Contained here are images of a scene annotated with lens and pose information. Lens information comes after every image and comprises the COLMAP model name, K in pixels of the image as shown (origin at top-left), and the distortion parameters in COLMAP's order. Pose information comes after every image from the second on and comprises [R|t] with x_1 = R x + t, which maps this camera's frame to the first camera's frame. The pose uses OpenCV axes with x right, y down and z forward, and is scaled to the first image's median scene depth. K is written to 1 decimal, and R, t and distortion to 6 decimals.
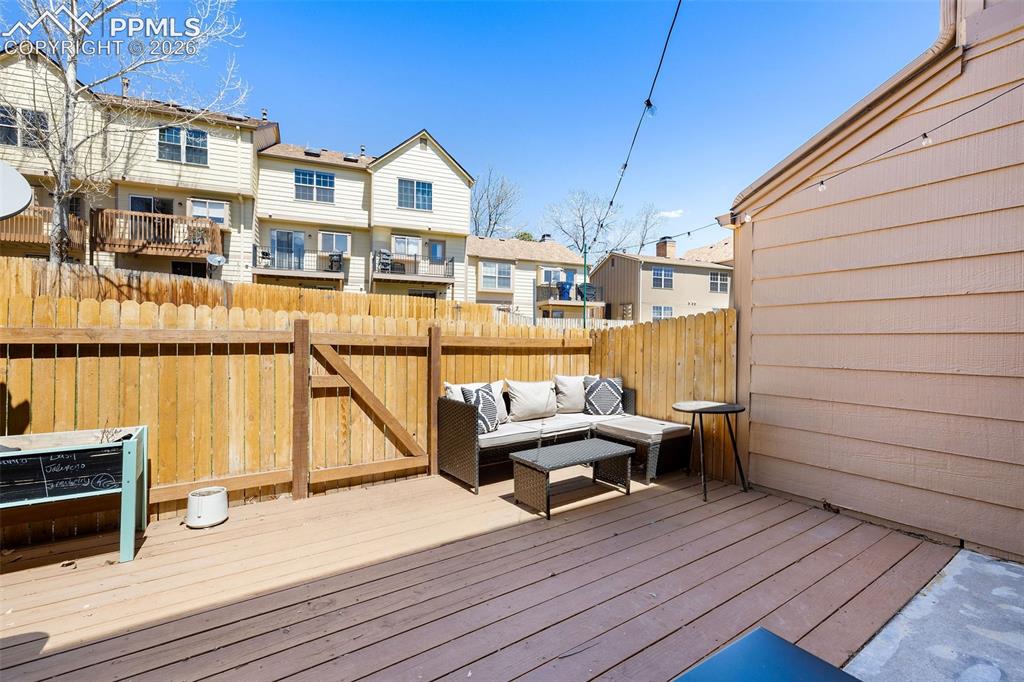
lens RADIAL K [[433.3, 0, 515.7], [0, 433.3, 337.4], [0, 0, 1]] dist [0.000978, 0.000332]
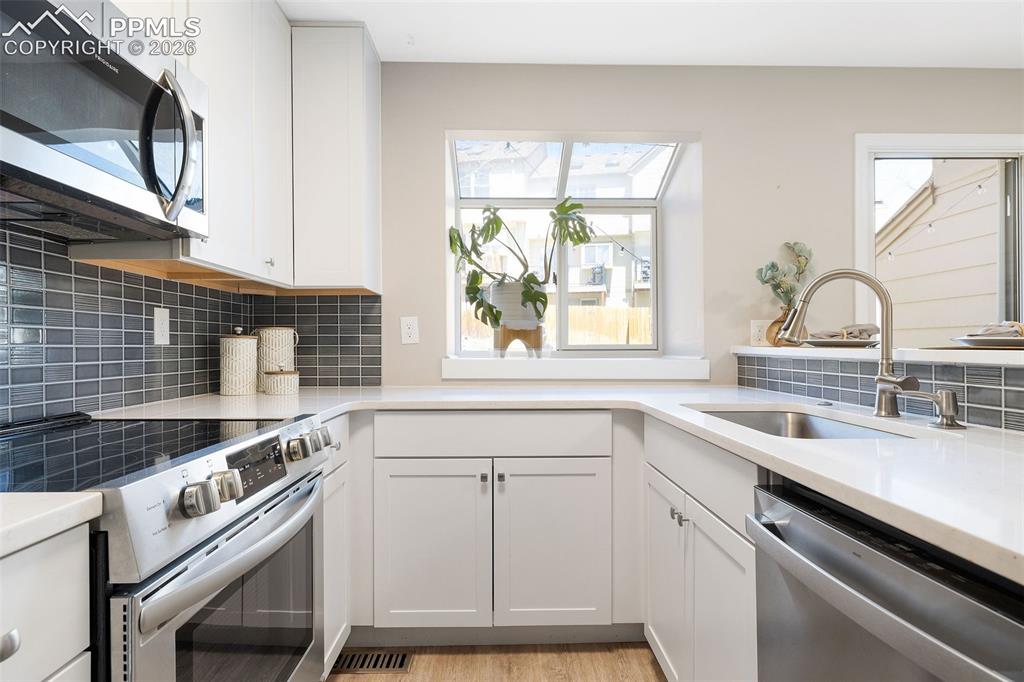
lens RADIAL K [[555.1, 0, 512.8], [0, 555.1, 344.6], [0, 0, 1]] dist [0.000154, -0.000080]
pose [[0.841767, -0.011847, -0.539711, 0.478258], [0.014279, 0.999898, 0.000322, -0.085375], [0.539652, -0.007978, 0.841850, -0.788434]]
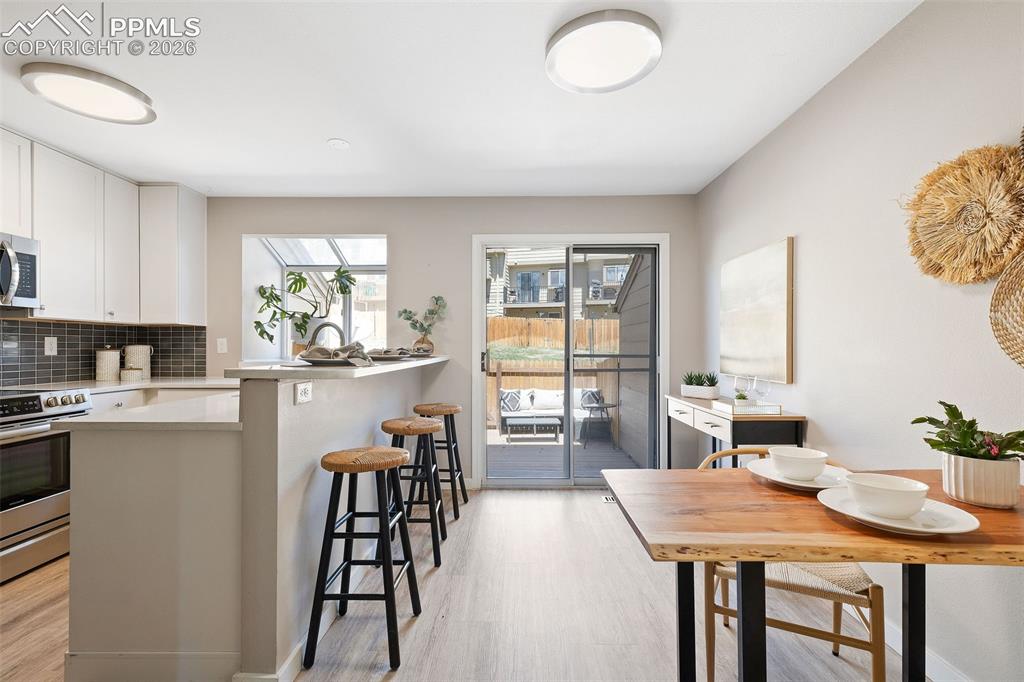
lens RADIAL K [[447.5, 0, 513.8], [0, 447.5, 346.6], [0, 0, 1]] dist [0.002724, 0.000339]
pose [[0.823022, -0.010361, -0.567916, 1.038399], [0.012046, 0.999927, -0.000786, -0.093460], [0.567882, -0.006194, 0.823086, -0.736808]]
